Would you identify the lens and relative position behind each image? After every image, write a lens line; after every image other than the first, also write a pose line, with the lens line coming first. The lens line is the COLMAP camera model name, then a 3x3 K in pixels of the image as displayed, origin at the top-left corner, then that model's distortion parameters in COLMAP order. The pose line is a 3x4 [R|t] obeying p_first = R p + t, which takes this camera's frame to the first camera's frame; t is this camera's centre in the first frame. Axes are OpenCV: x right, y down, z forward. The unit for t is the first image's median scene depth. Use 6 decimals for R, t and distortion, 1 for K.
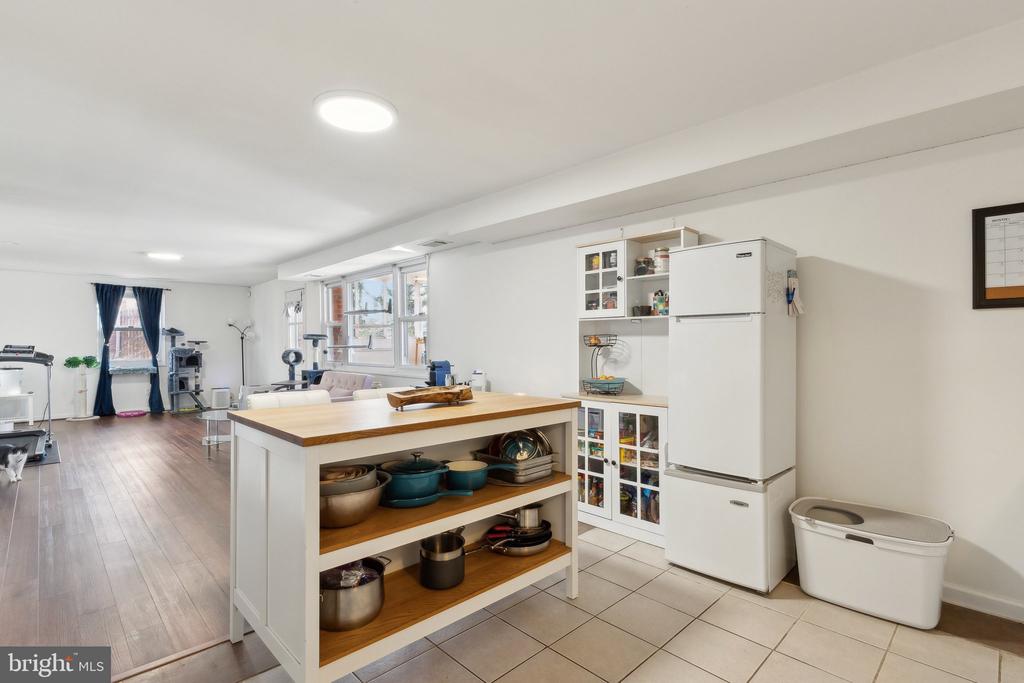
lens RADIAL K [[490.1, 0, 515.6], [0, 490.1, 339.2], [0, 0, 1]] dist [-0.010417, 0.000974]
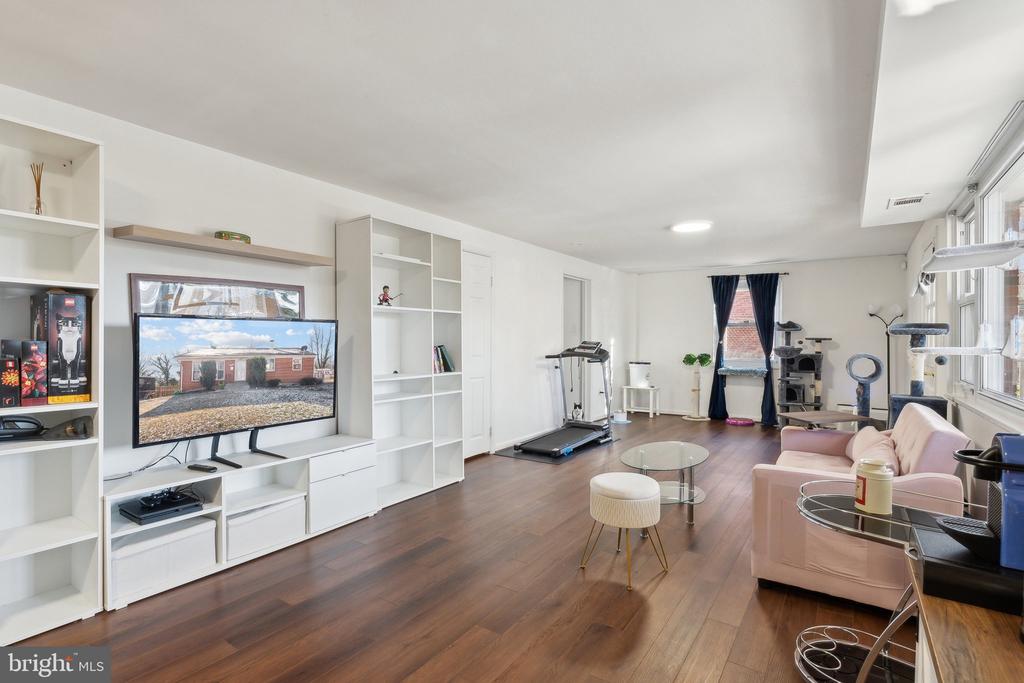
lens RADIAL K [[490.1, 0, 504.5], [0, 490.1, 342.6], [0, 0, 1]] dist [-0.010417, 0.000974]
pose [[0.202451, 0.008691, -0.979254, -0.019193], [0.002357, 0.999953, 0.009362, 0.002977], [0.979289, -0.004203, 0.202421, 0.402611]]
